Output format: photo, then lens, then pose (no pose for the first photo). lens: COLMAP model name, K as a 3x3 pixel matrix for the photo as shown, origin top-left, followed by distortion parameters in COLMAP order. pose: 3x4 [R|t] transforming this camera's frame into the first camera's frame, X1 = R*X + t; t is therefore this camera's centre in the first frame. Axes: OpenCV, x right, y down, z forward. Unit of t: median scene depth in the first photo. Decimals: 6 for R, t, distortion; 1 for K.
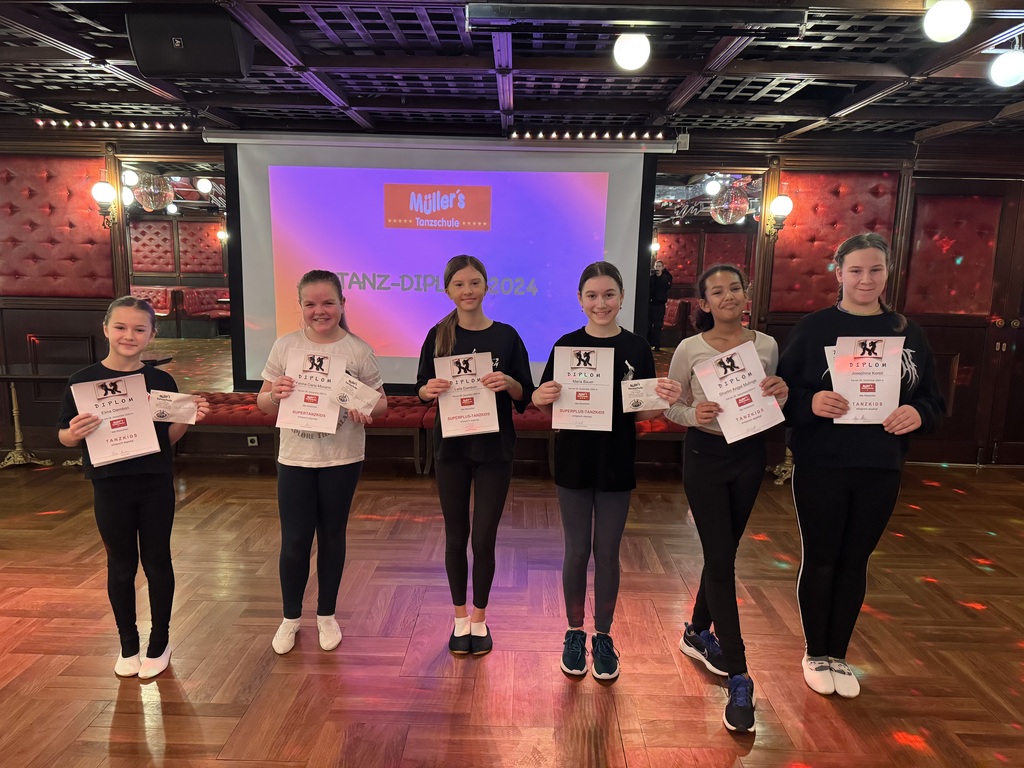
lens RADIAL K [[721.7, 0, 515.0], [0, 721.7, 386.4], [0, 0, 1]] dist [-0.000648, -0.006548]
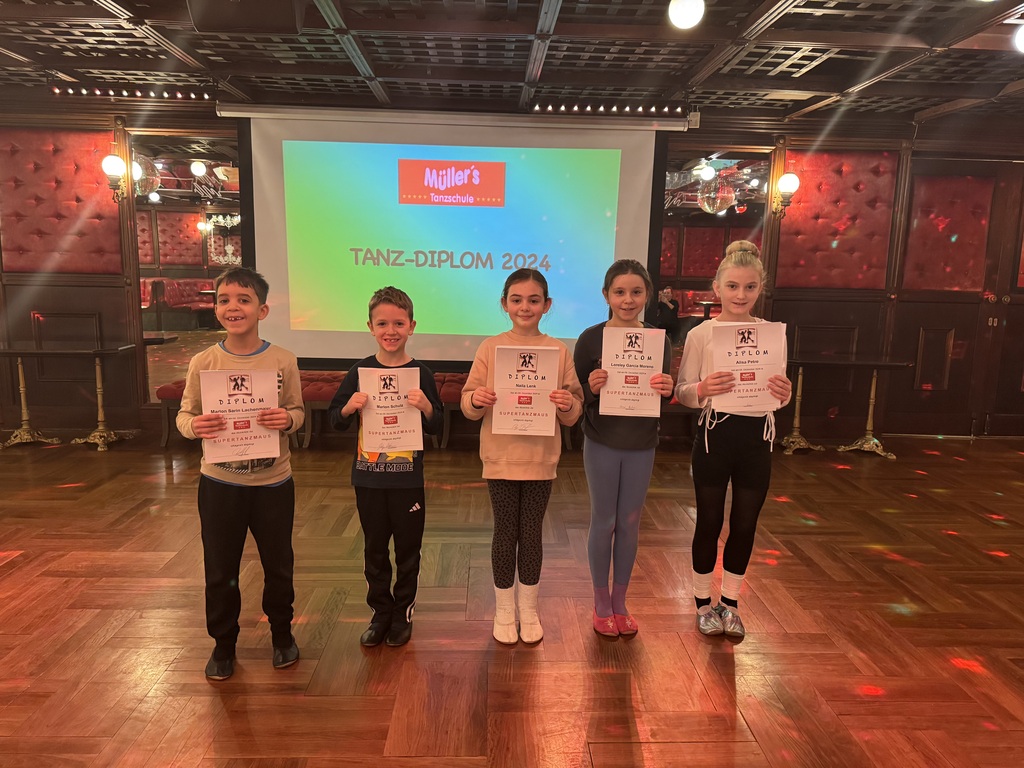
lens RADIAL K [[721.1, 0, 512.0], [0, 721.1, 384.0], [0, 0, 1]] dist [0.000041, -0.005598]
pose [[0.999023, -0.006495, 0.043706, -0.069644], [0.006726, 0.999964, -0.005126, 0.037719], [-0.043671, 0.005415, 0.999031, -0.008066]]
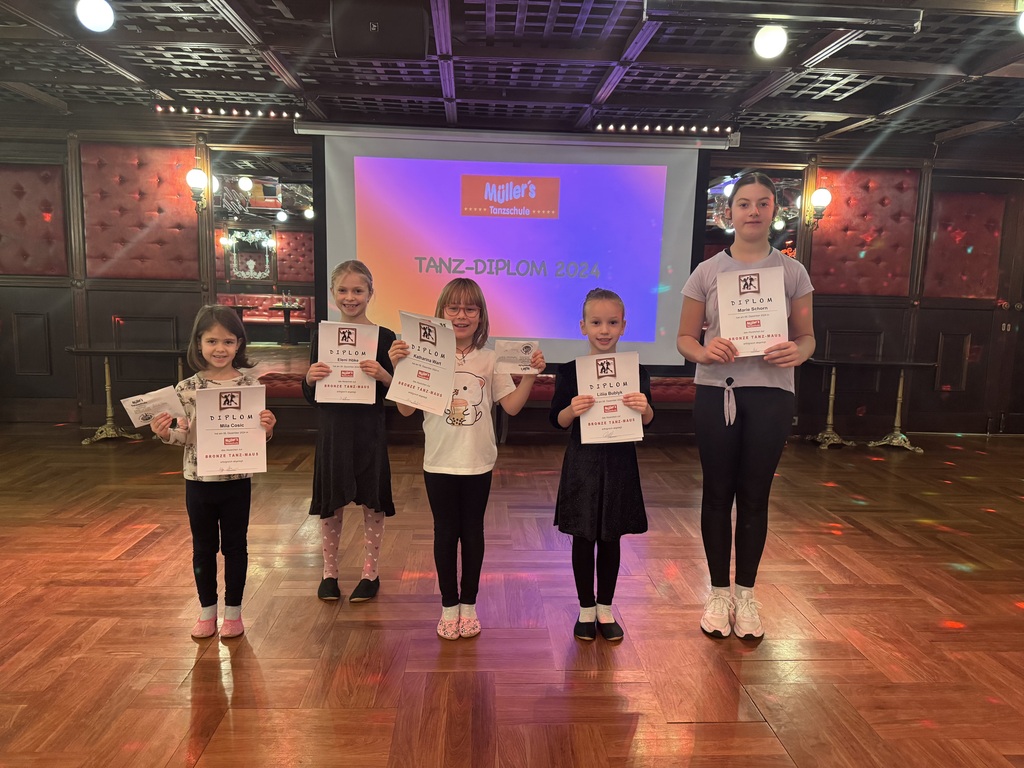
lens RADIAL K [[721.1, 0, 509.6], [0, 721.1, 385.7], [0, 0, 1]] dist [0.000358, -0.006797]
pose [[0.998209, -0.005621, 0.059558, -0.174429], [0.007434, 0.999514, -0.030273, 0.068125], [-0.059359, 0.030662, 0.997766, -0.071418]]
